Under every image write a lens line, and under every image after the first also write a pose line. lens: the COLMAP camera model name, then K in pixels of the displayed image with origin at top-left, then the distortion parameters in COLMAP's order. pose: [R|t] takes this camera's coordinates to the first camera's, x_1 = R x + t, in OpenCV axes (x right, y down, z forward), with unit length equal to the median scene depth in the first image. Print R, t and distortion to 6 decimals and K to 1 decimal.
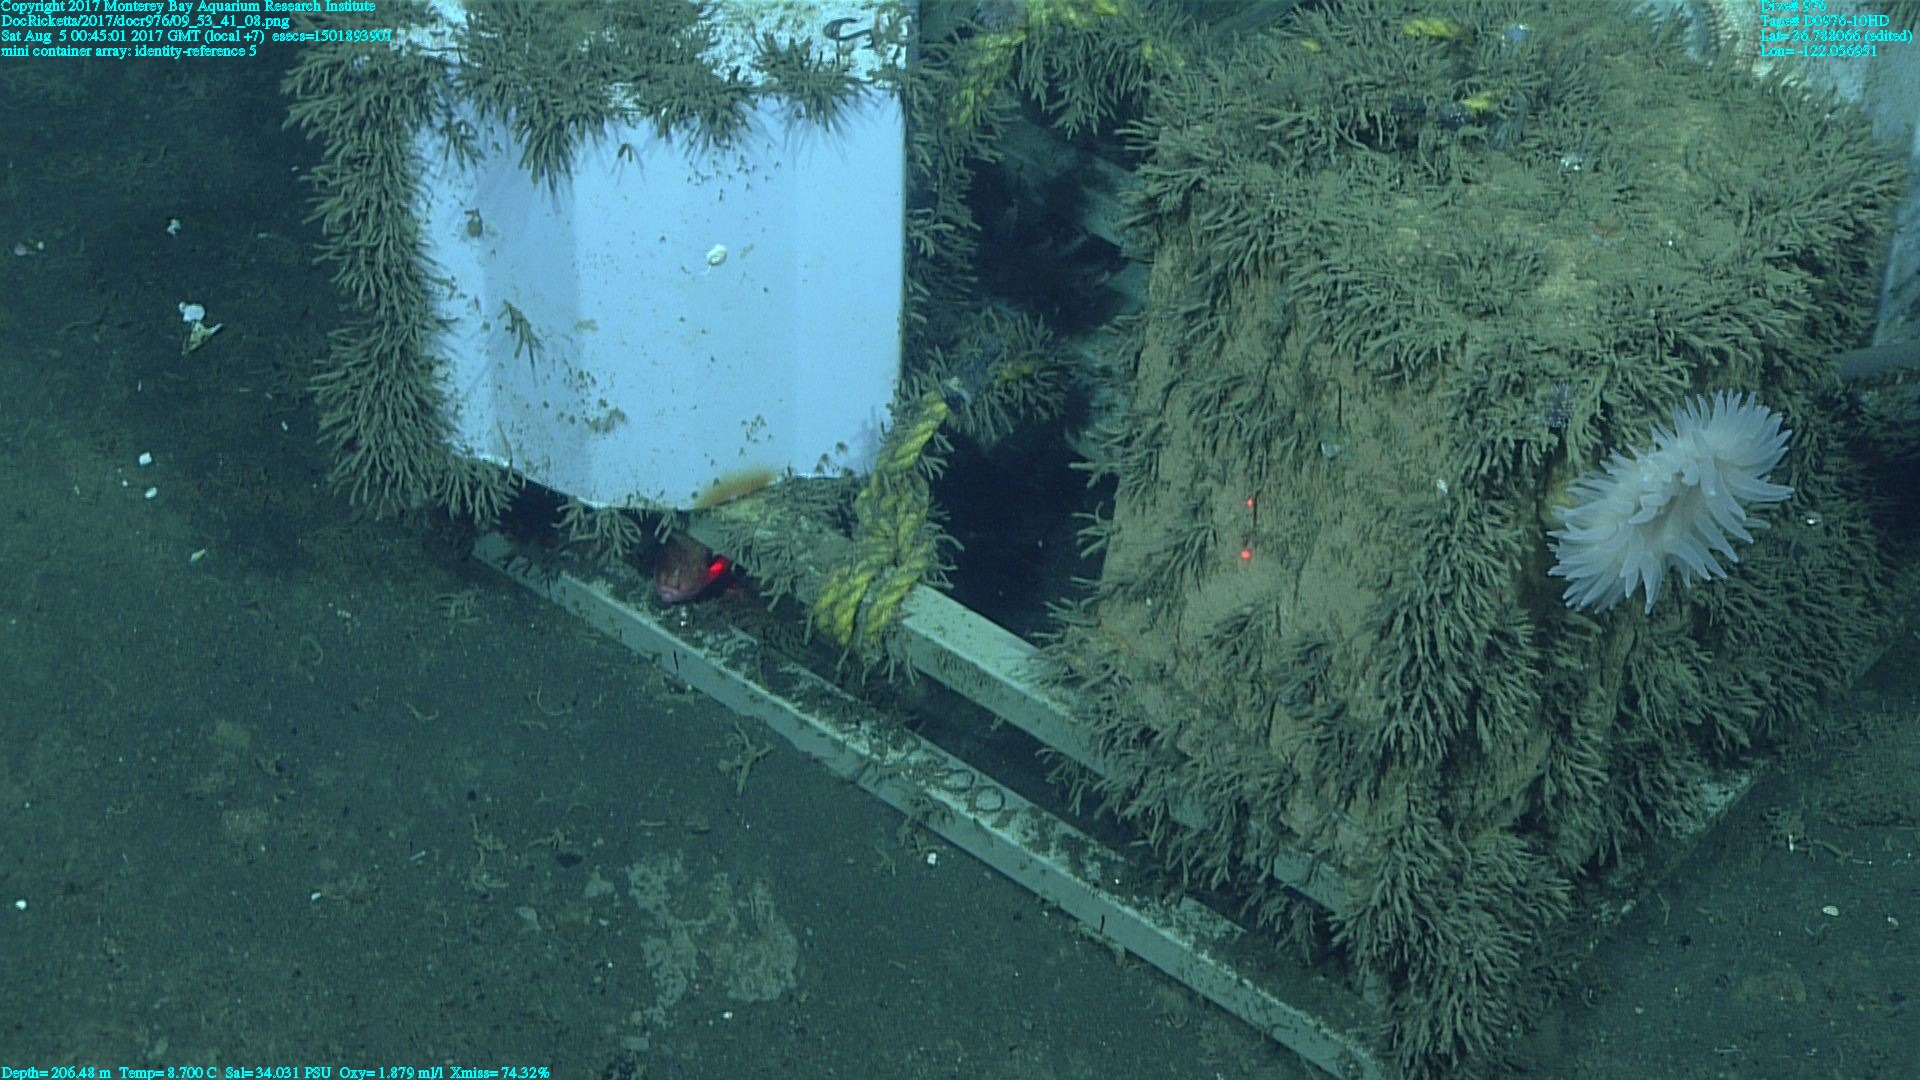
lens RADIAL K [[4536.9, 0, 974.8], [0, 4536.9, 547.7], [0, 0, 1]] dist [0.574511, 0.000000]
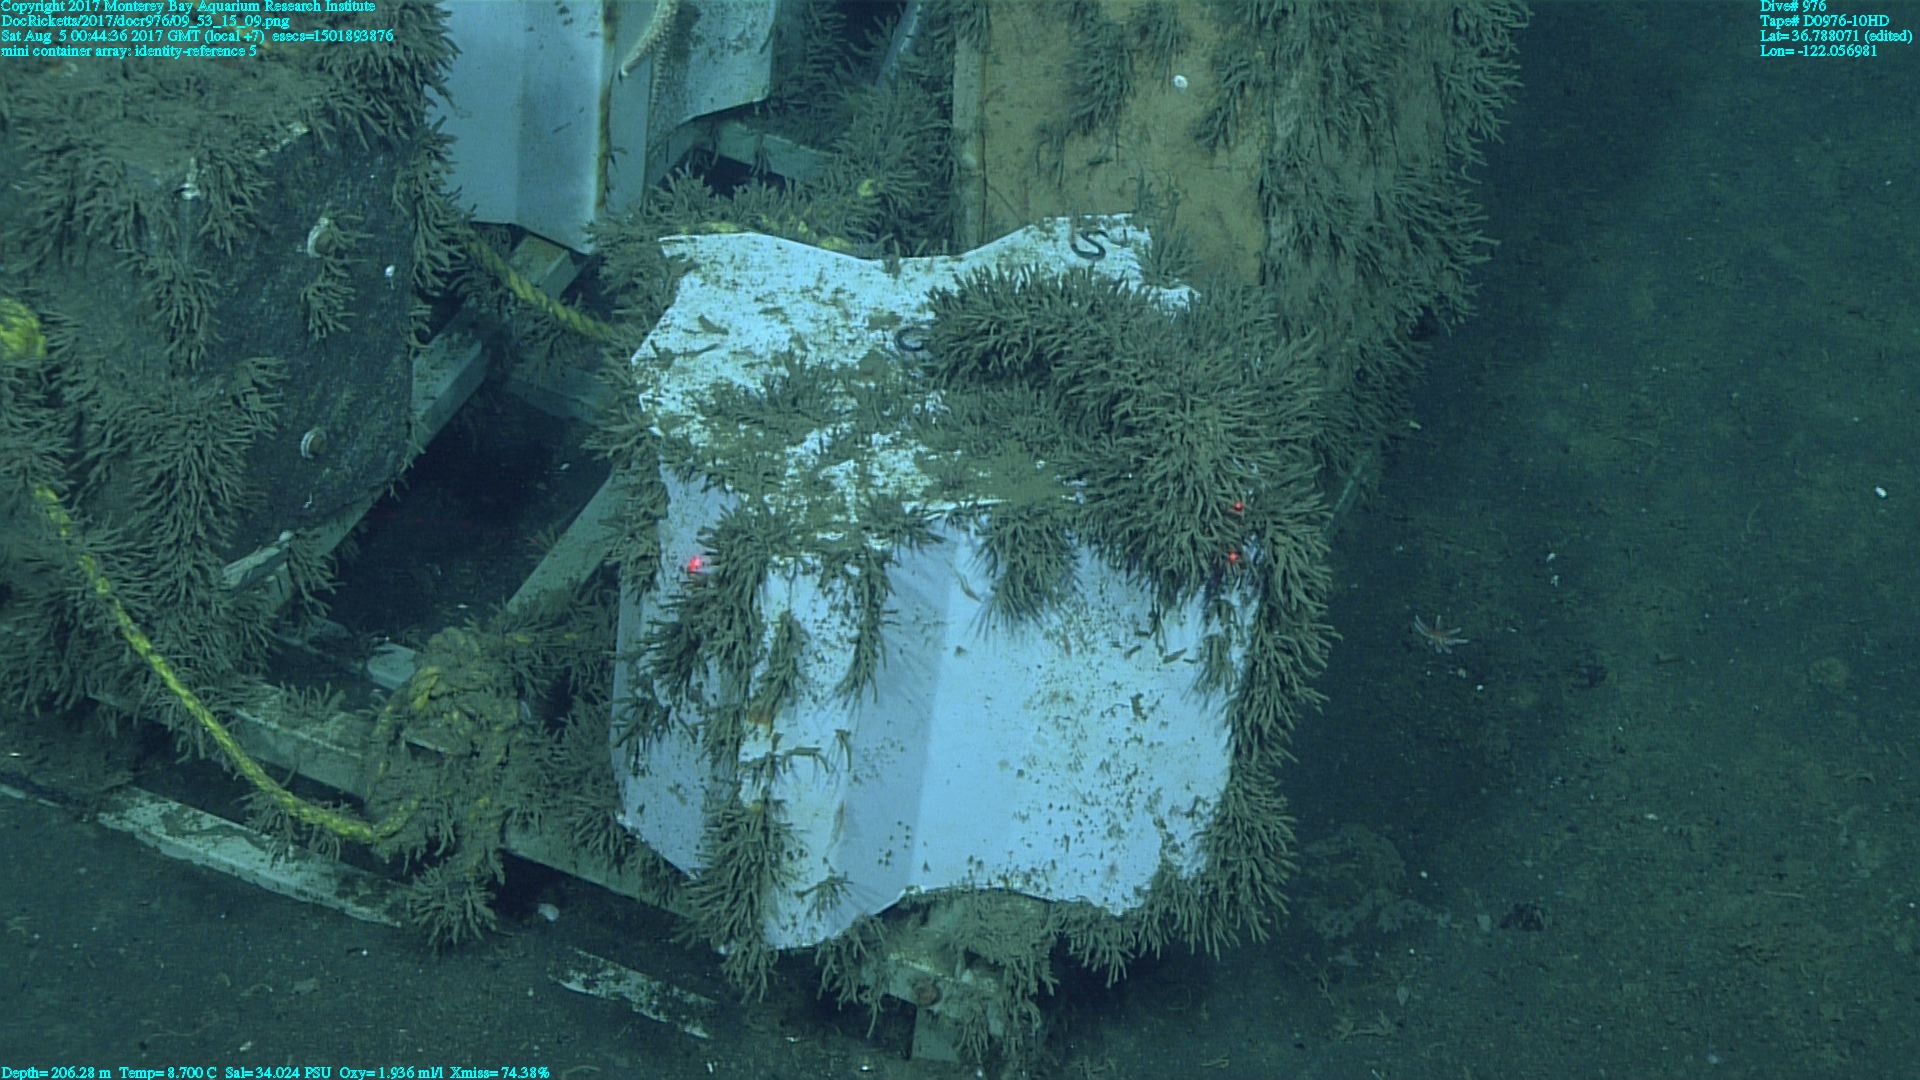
lens RADIAL K [[4536.9, 0, 964.4], [0, 4536.9, 532.0], [0, 0, 1]] dist [0.574511, 0.000000]
pose [[-0.273837, -0.640690, 0.717307, -0.797075], [0.589710, 0.477322, 0.651464, -0.762105], [-0.759773, 0.601399, 0.247113, 0.749533]]
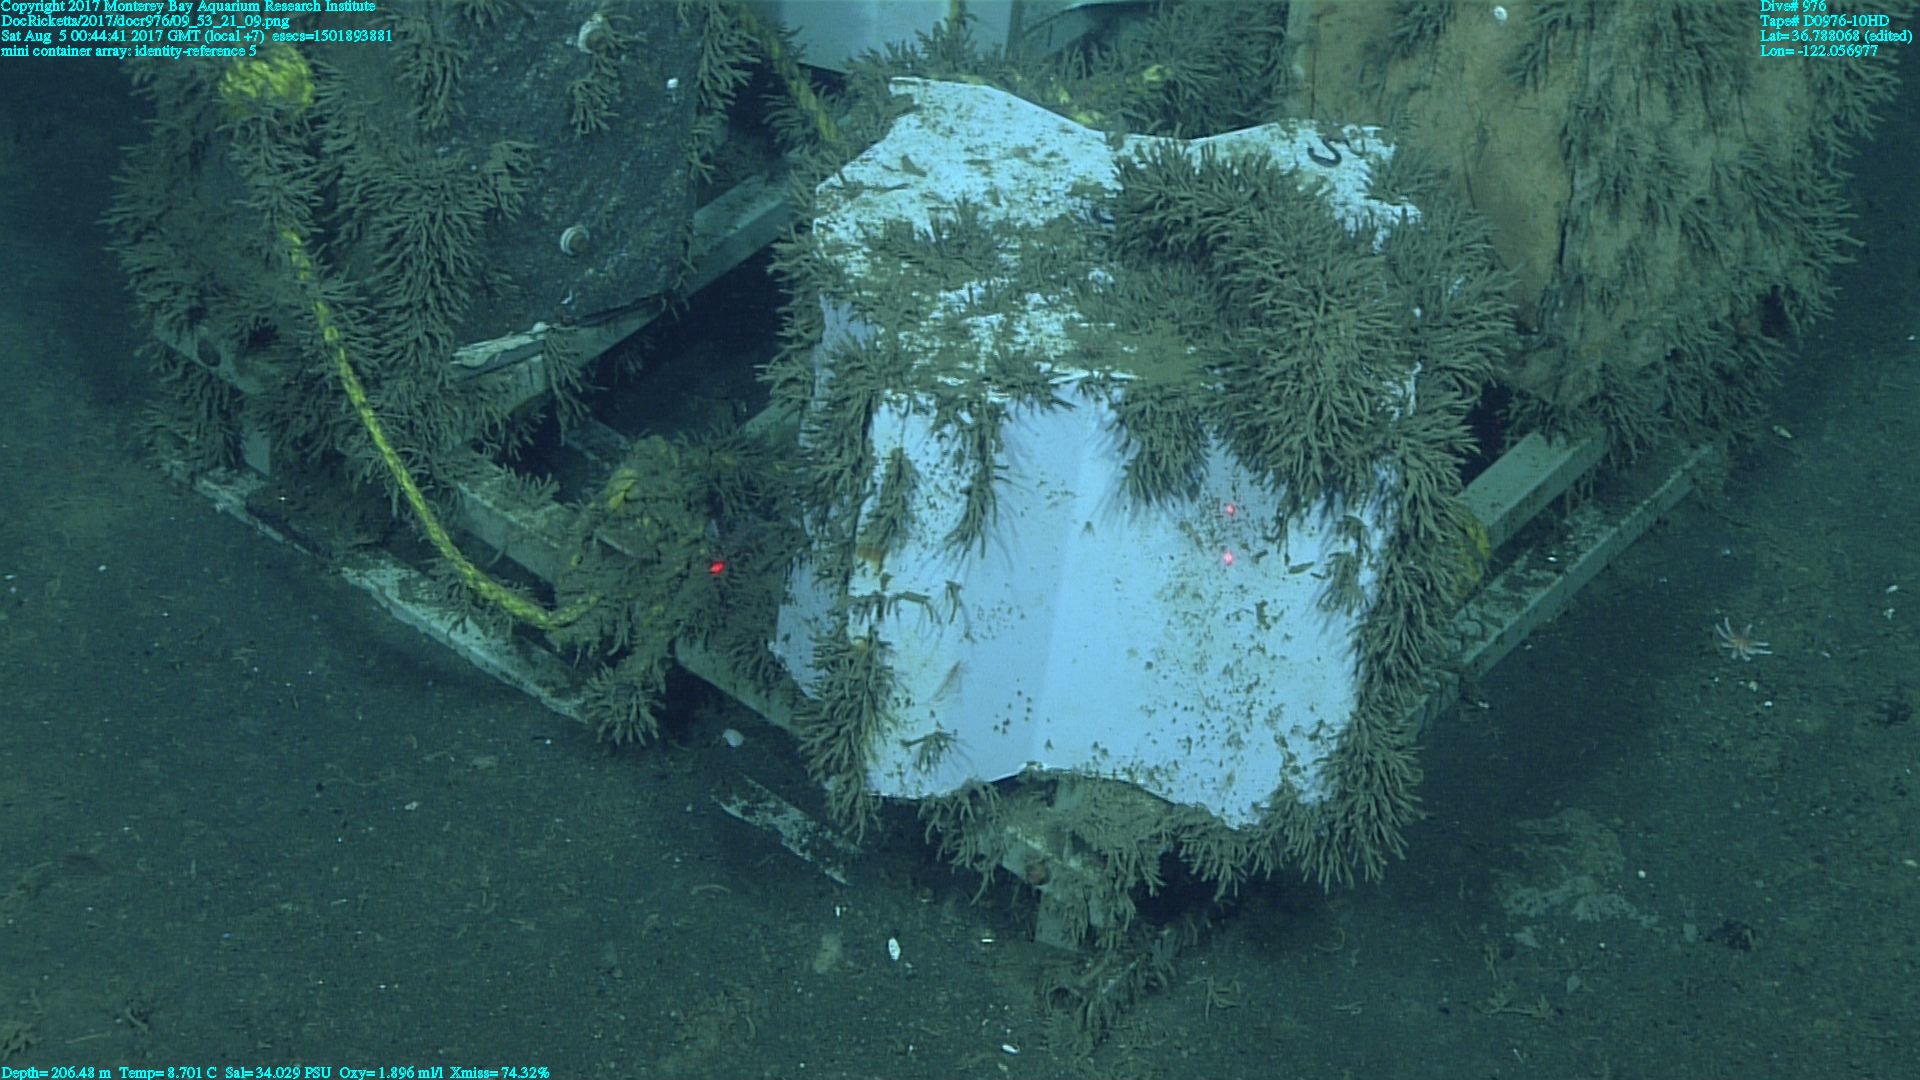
lens RADIAL K [[4536.9, 0, 962.0], [0, 4536.9, 541.3], [0, 0, 1]] dist [0.574511, 0.000000]
pose [[-0.017012, -0.660591, 0.750553, -0.839624], [0.615801, 0.584473, 0.528376, -0.639741], [-0.787718, 0.471180, 0.396849, 0.646355]]
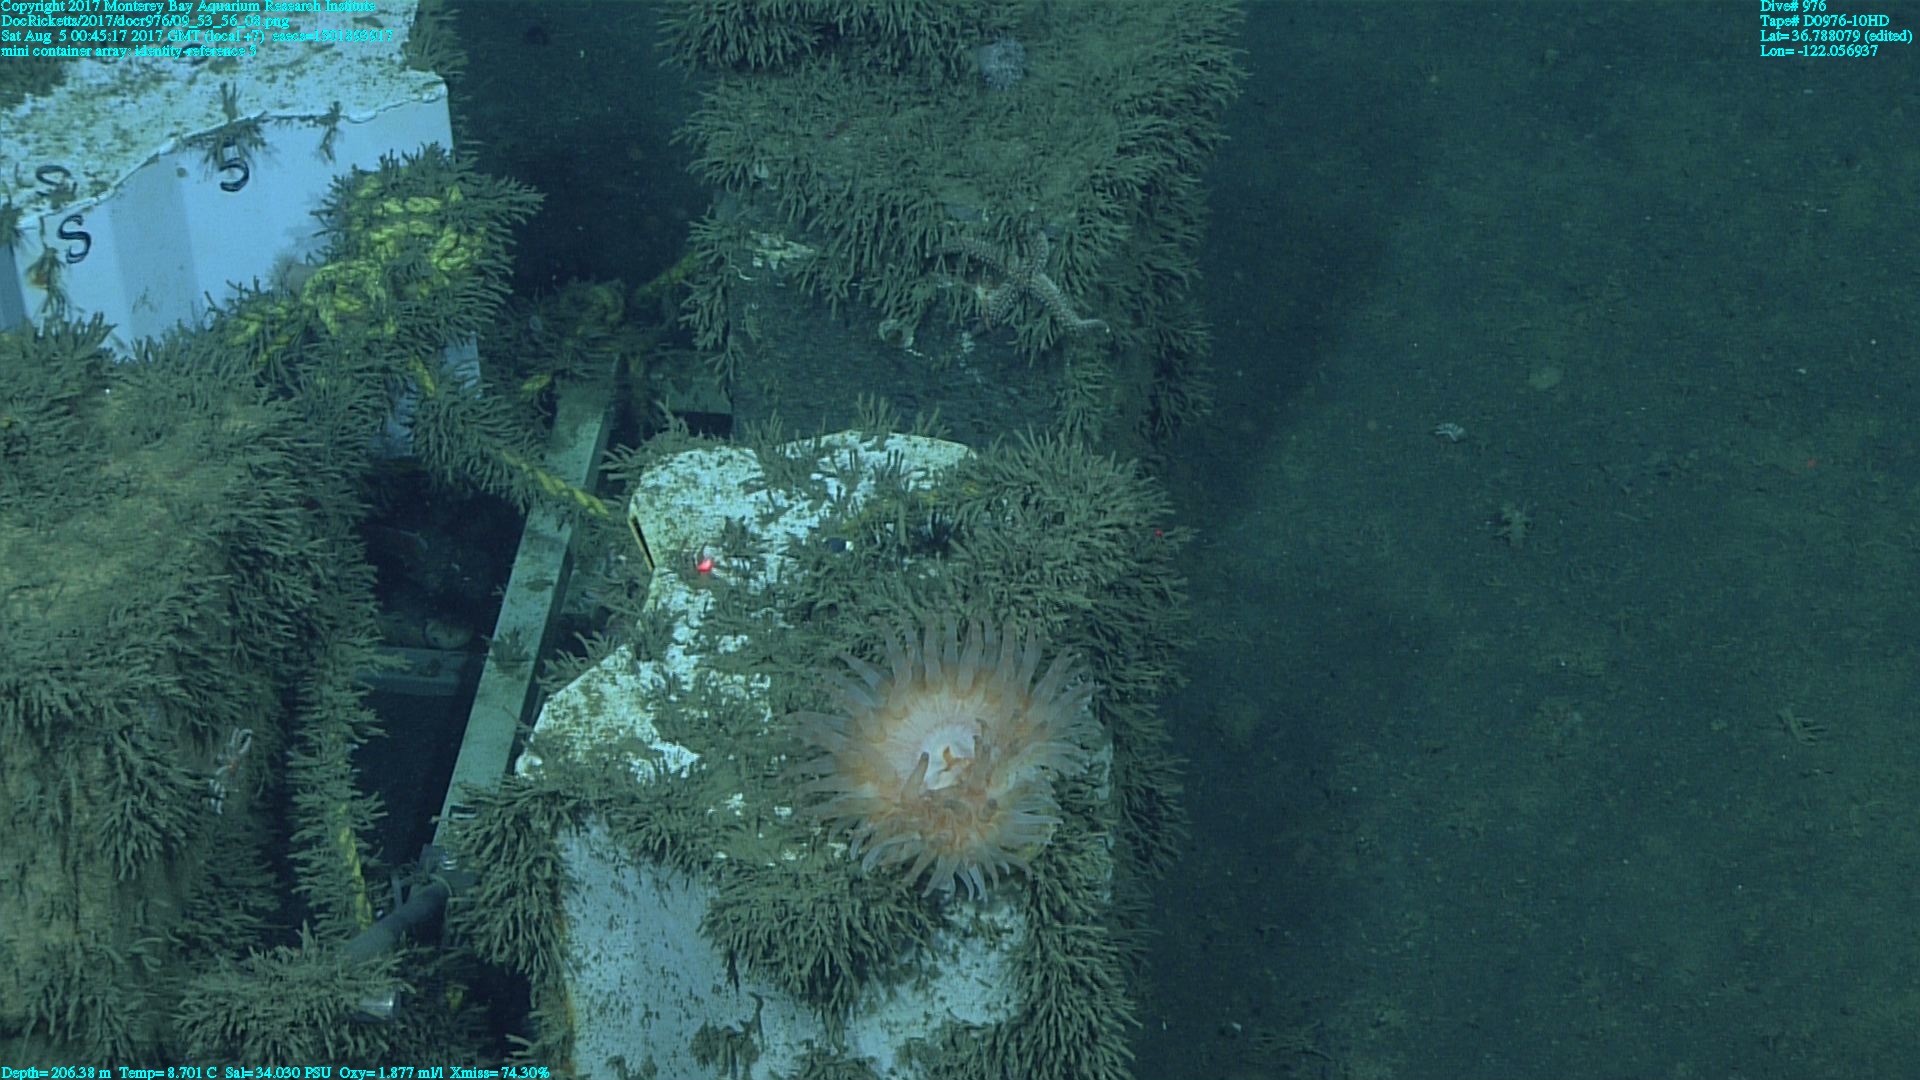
lens RADIAL K [[4558.5, 0, 971.7], [0, 4558.5, 522.8], [0, 0, 1]] dist [0.569698, 0.000000]
pose [[0.532482, 0.550688, -0.642811, 0.857801], [-0.586376, 0.787669, 0.189053, -0.382678], [0.610431, 0.276262, 0.742330, 0.268309]]
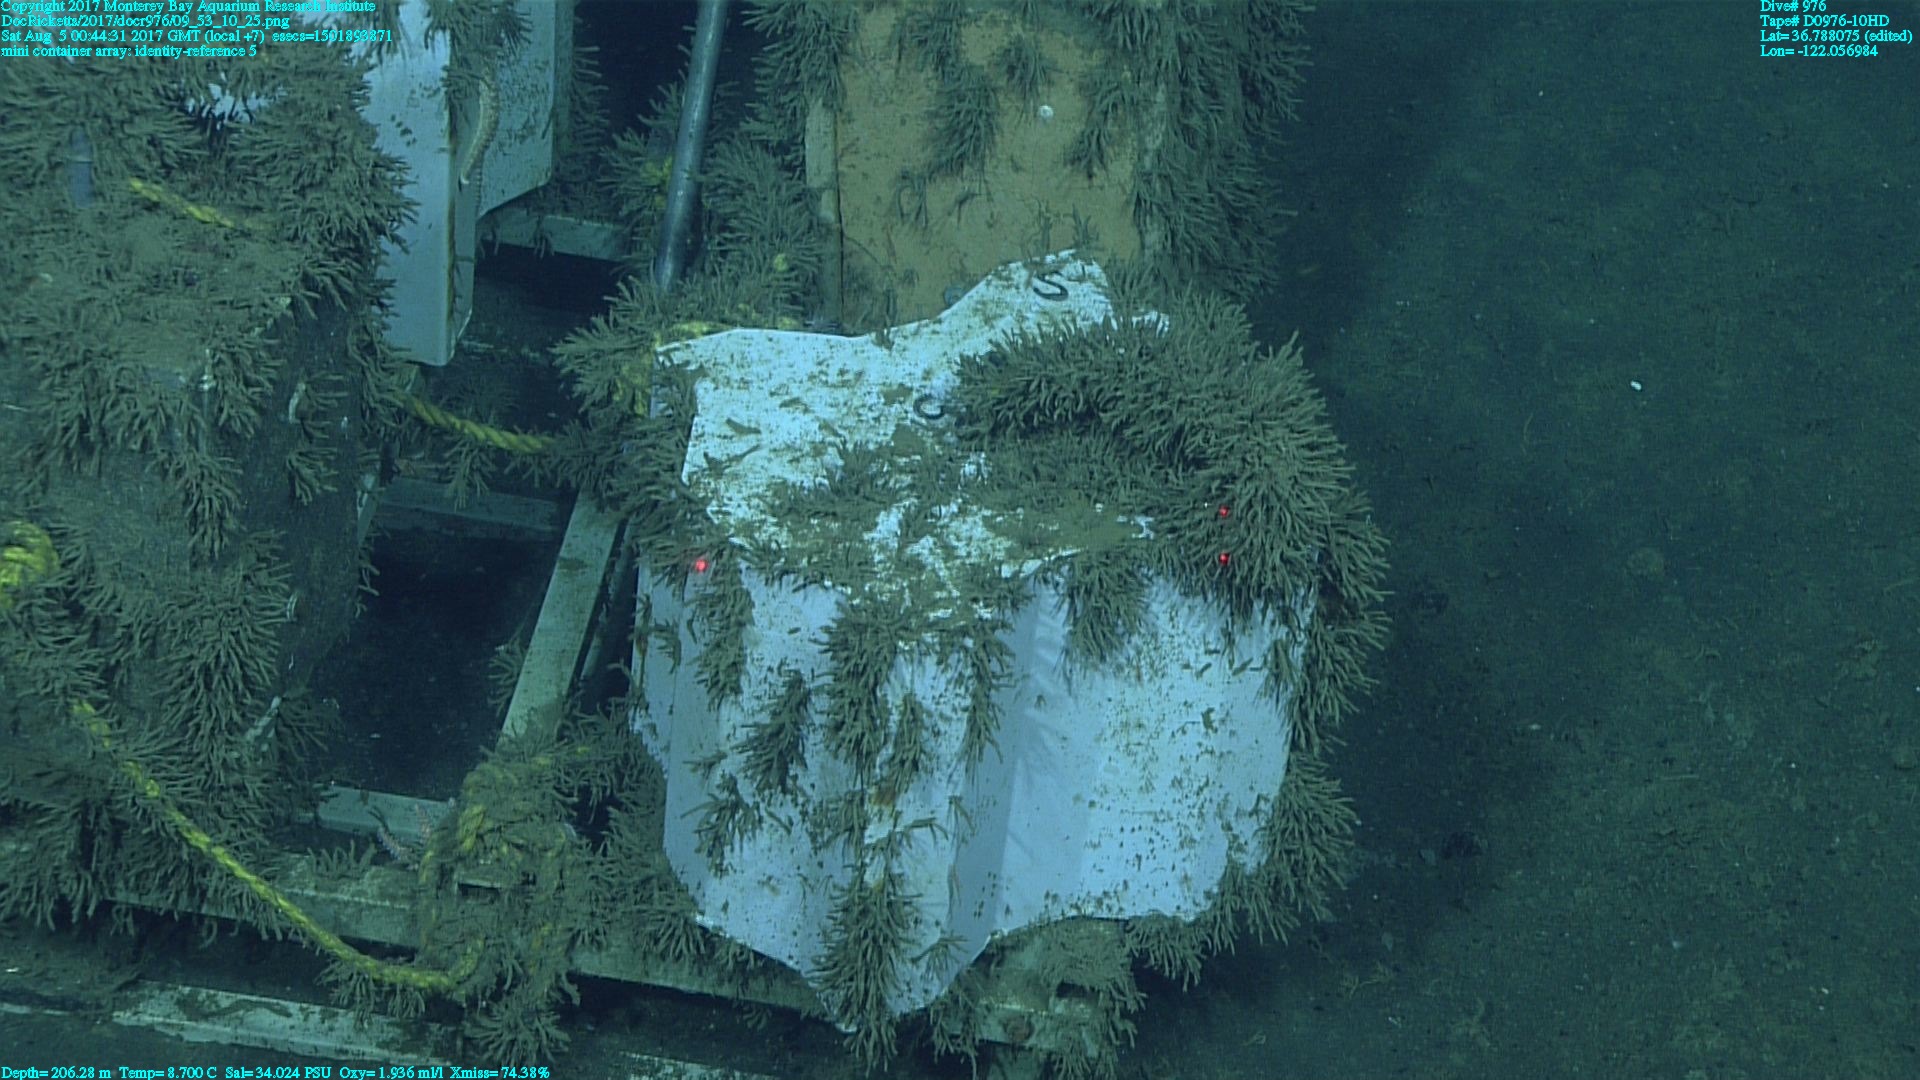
lens RADIAL K [[4536.9, 0, 967.5], [0, 4536.9, 527.5], [0, 0, 1]] dist [0.574511, 0.000000]
pose [[-0.514675, -0.584444, 0.627324, -0.712933], [0.520291, 0.368655, 0.770318, -0.911530], [-0.681474, 0.722855, 0.114343, 0.875703]]
